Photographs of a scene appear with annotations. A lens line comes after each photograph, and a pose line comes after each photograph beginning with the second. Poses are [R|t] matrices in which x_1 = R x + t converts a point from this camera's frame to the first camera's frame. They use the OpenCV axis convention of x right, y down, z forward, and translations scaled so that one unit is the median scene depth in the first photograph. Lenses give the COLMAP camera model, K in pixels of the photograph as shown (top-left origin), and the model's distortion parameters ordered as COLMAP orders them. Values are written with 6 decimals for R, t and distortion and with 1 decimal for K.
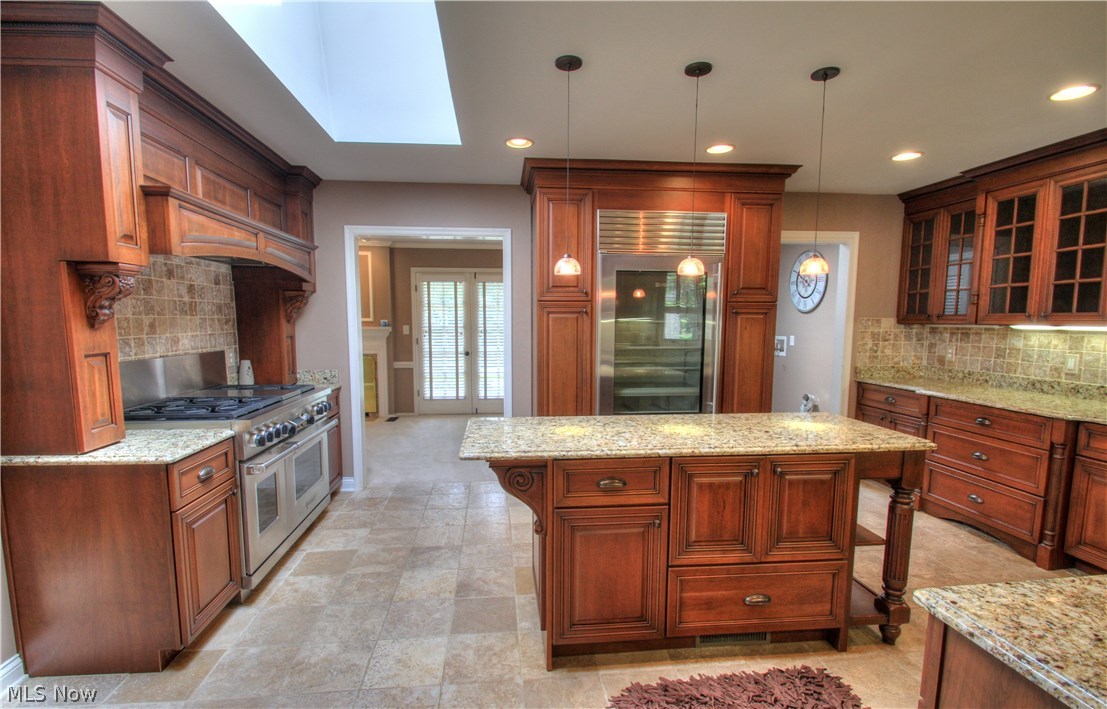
lens RADIAL K [[517.6, 0, 541.1], [0, 517.6, 377.3], [0, 0, 1]] dist [0.007068, -0.015831]
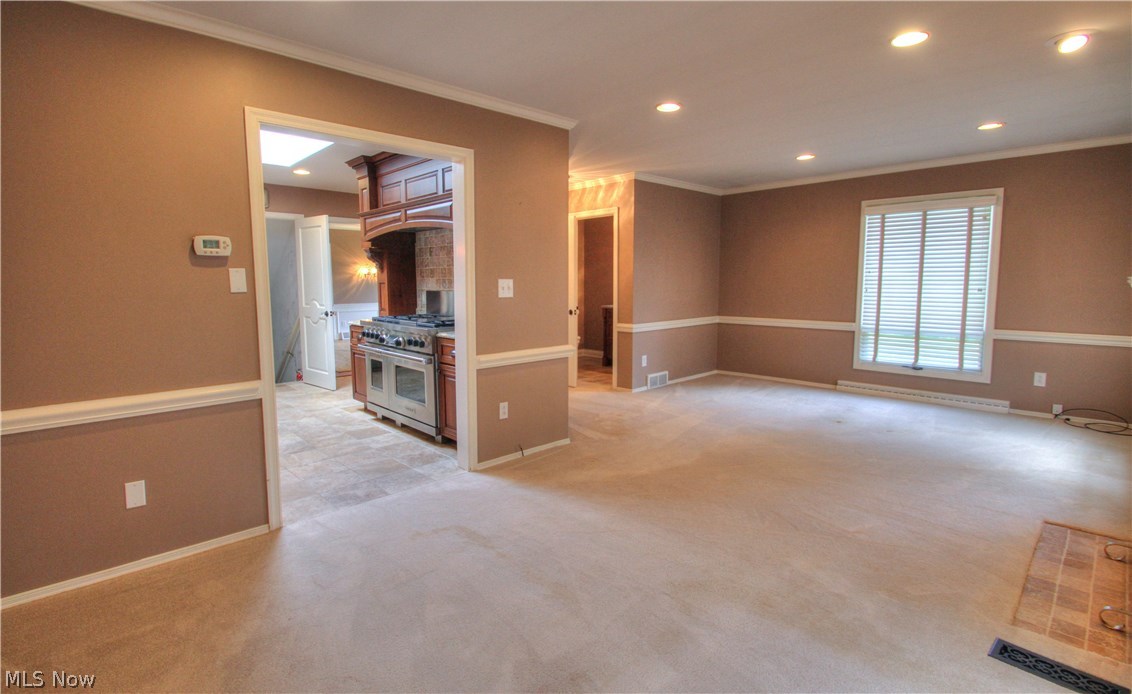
lens RADIAL K [[524.4, 0, 545.7], [0, 524.4, 336.9], [0, 0, 1]] dist [0.000486, 0.000373]
pose [[-0.797273, 0.065414, -0.600064, 0.051860], [-0.063985, 0.979351, 0.191774, -0.204295], [0.600218, 0.191291, -0.776625, 2.169771]]
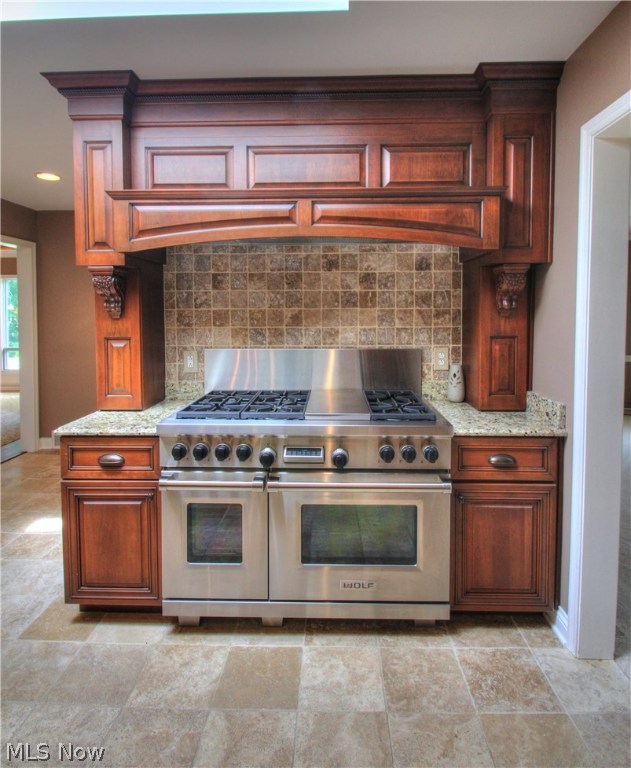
lens RADIAL K [[437.2, 0, 314.7], [0, 437.2, 331.8], [0, 0, 1]] dist [-0.018435, -0.006541]
pose [[-0.126327, 0.038210, -0.991252, 0.095191], [-0.108330, 0.992750, 0.052073, -0.103558], [0.986056, 0.113960, -0.121272, 0.978400]]
